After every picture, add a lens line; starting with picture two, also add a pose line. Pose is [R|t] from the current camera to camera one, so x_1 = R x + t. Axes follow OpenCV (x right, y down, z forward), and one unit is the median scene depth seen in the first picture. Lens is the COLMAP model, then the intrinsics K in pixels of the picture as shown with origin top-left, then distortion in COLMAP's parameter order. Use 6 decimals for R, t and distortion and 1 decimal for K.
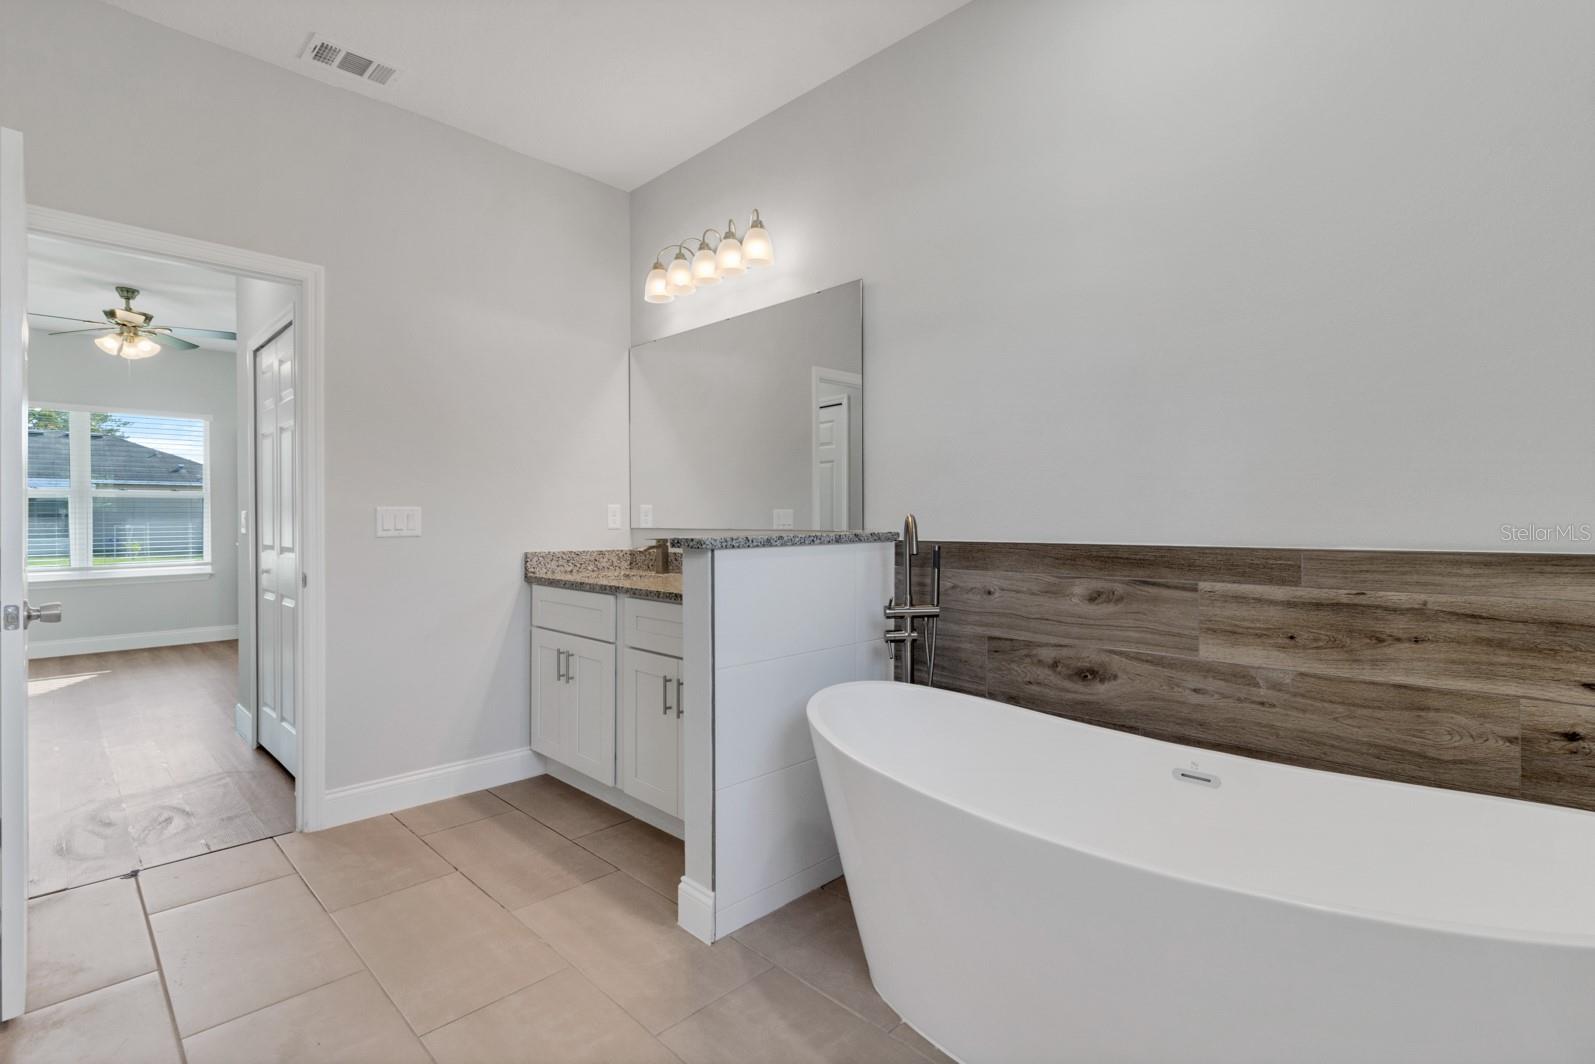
lens RADIAL K [[759.6, 0, 808.3], [0, 759.6, 513.8], [0, 0, 1]] dist [0.000847, -0.000107]
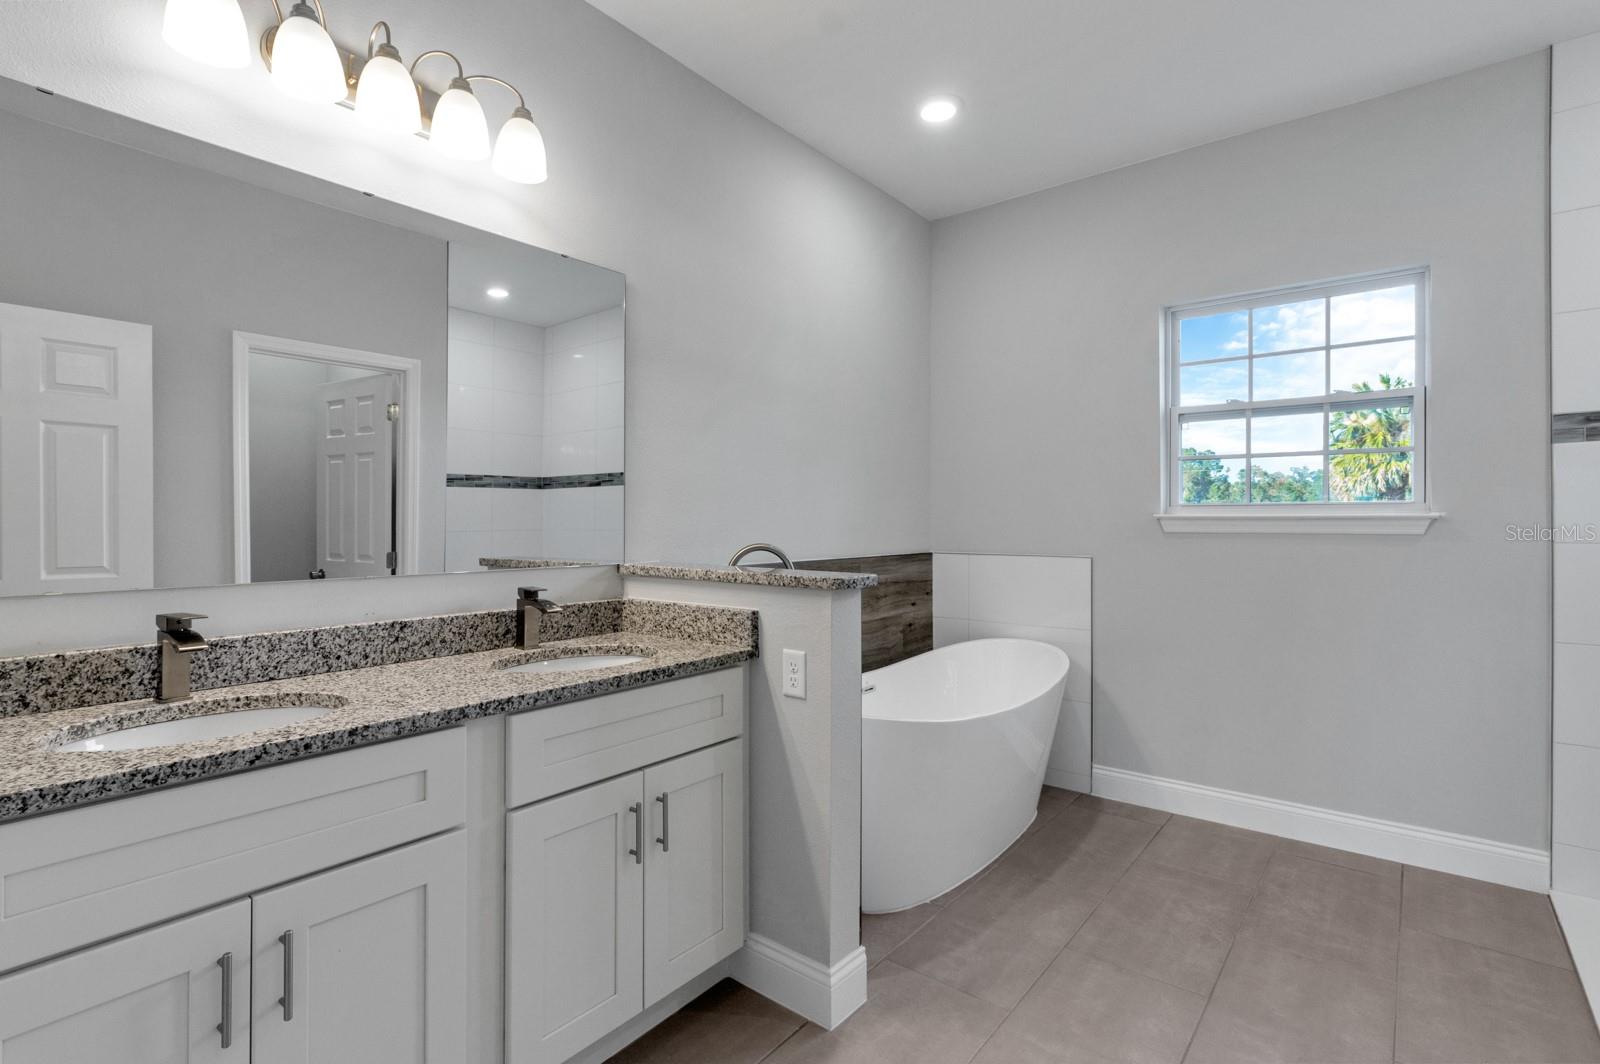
lens RADIAL K [[762.0, 0, 791.8], [0, 762.0, 523.2], [0, 0, 1]] dist [0.000847, -0.000107]
pose [[-0.107360, 0.007680, 0.994191, -1.369472], [0.004977, 0.999962, -0.007187, -0.029845], [-0.994208, 0.004176, -0.107395, 1.523390]]
